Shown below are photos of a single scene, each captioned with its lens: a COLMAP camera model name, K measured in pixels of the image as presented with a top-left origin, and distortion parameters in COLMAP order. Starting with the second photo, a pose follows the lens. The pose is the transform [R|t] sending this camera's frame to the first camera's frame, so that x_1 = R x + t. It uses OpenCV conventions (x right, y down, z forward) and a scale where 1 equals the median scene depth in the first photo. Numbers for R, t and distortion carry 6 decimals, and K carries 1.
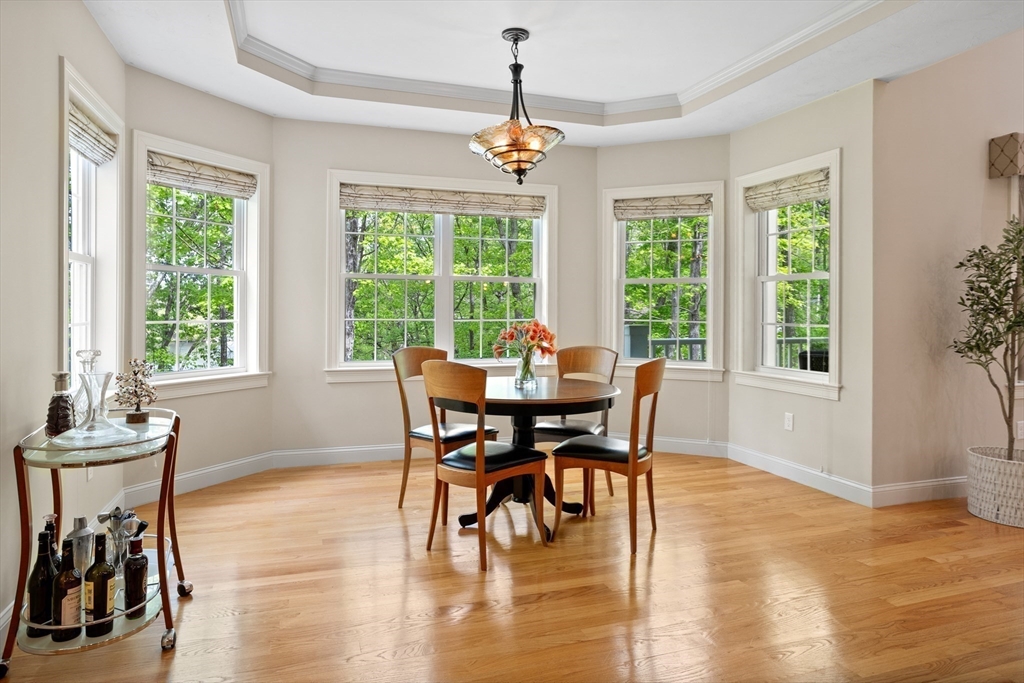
lens RADIAL K [[619.4, 0, 494.2], [0, 619.4, 310.8], [0, 0, 1]] dist [-0.000299, 0.000229]
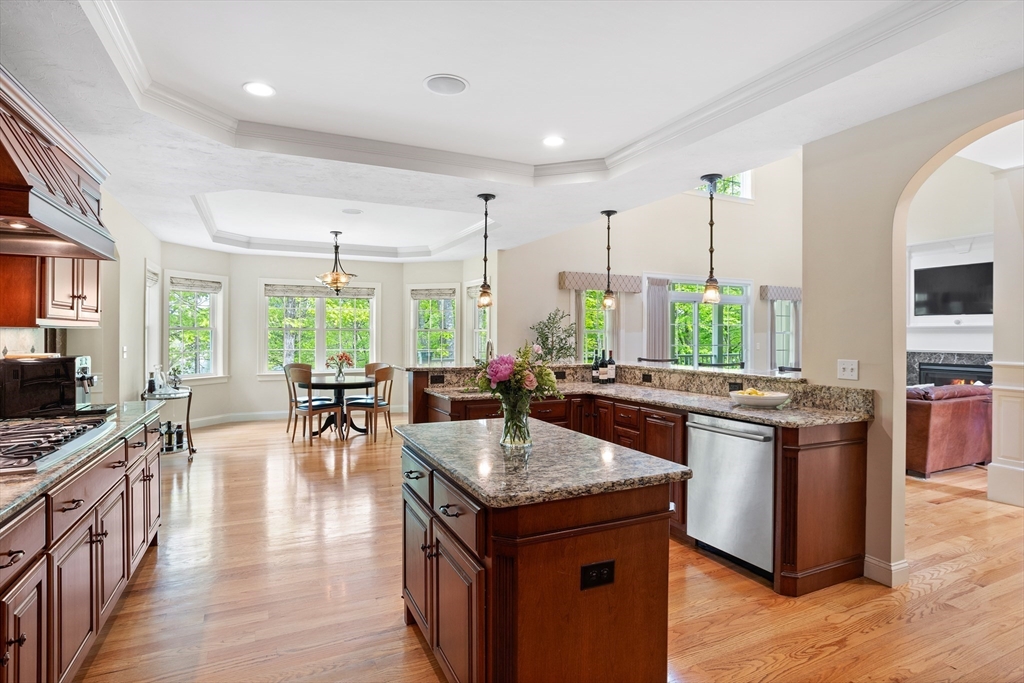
lens RADIAL K [[532.1, 0, 516.0], [0, 532.1, 335.5], [0, 0, 1]] dist [0.000847, 0.000797]
pose [[0.991399, 0.000514, 0.130871, 0.461665], [-0.001408, 0.999976, 0.006742, -0.063532], [-0.130864, -0.006868, 0.991376, -1.151807]]
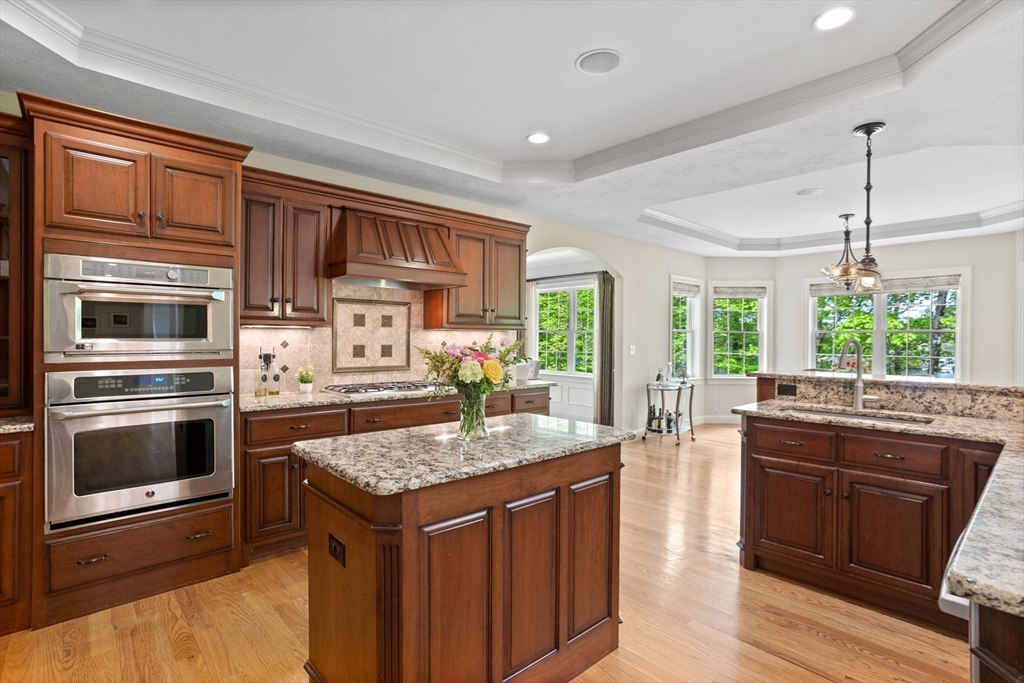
lens RADIAL K [[532.1, 0, 516.0], [0, 532.1, 335.5], [0, 0, 1]] dist [0.000847, 0.000797]
pose [[0.415111, -0.005548, -0.909754, 1.175808], [-0.002573, 0.999970, -0.007272, -0.041415], [0.909767, 0.005360, 0.415084, -0.708655]]
